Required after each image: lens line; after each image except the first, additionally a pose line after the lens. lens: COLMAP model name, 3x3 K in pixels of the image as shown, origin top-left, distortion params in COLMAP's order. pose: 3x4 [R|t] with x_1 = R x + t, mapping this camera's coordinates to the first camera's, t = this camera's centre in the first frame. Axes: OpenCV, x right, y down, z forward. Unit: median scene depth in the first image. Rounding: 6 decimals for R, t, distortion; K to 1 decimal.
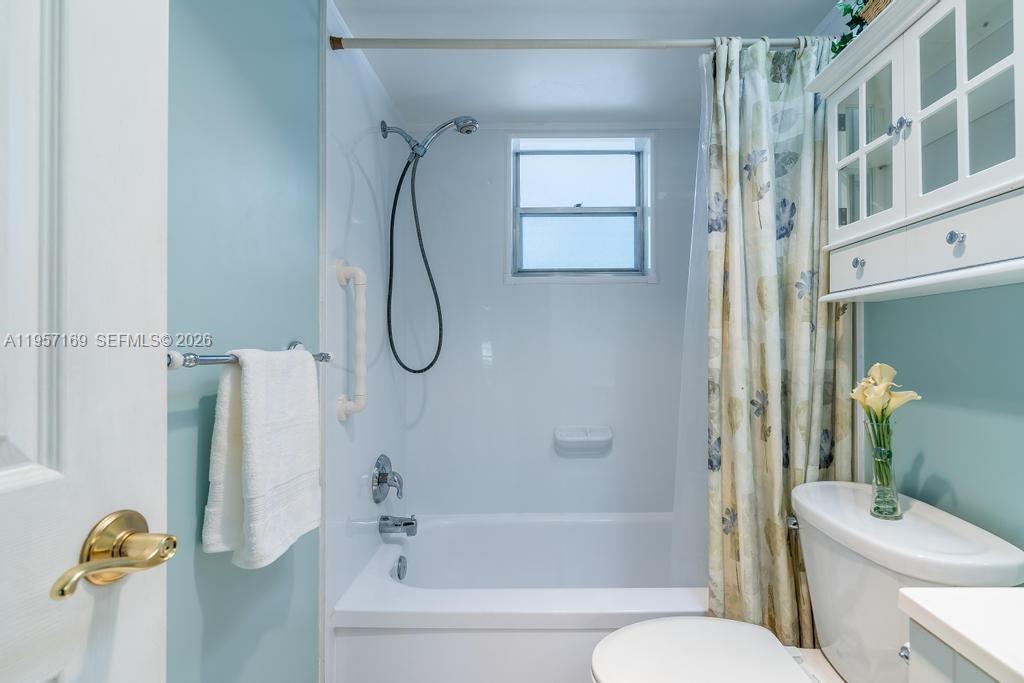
lens RADIAL K [[476.8, 0, 515.2], [0, 476.8, 340.5], [0, 0, 1]] dist [-0.000875, -0.000062]
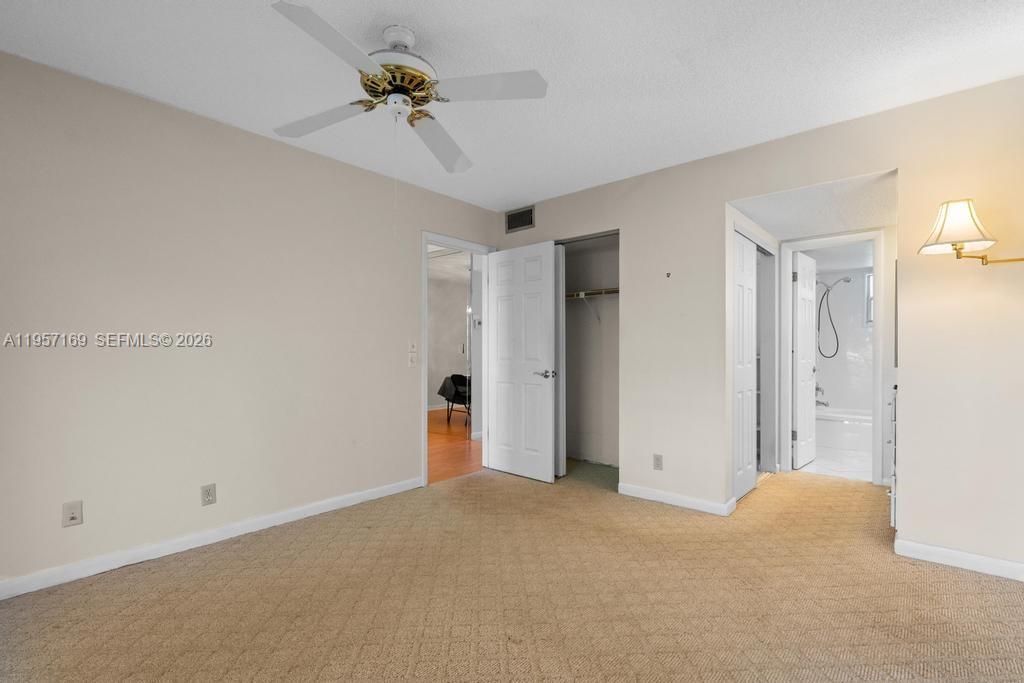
lens RADIAL K [[476.8, 0, 511.9], [0, 476.8, 345.1], [0, 0, 1]] dist [-0.000875, -0.000062]
pose [[0.786163, 0.007205, -0.617977, 0.102166], [-0.001840, 0.999955, 0.009317, -0.050354], [0.618016, -0.006188, 0.786141, -2.881998]]
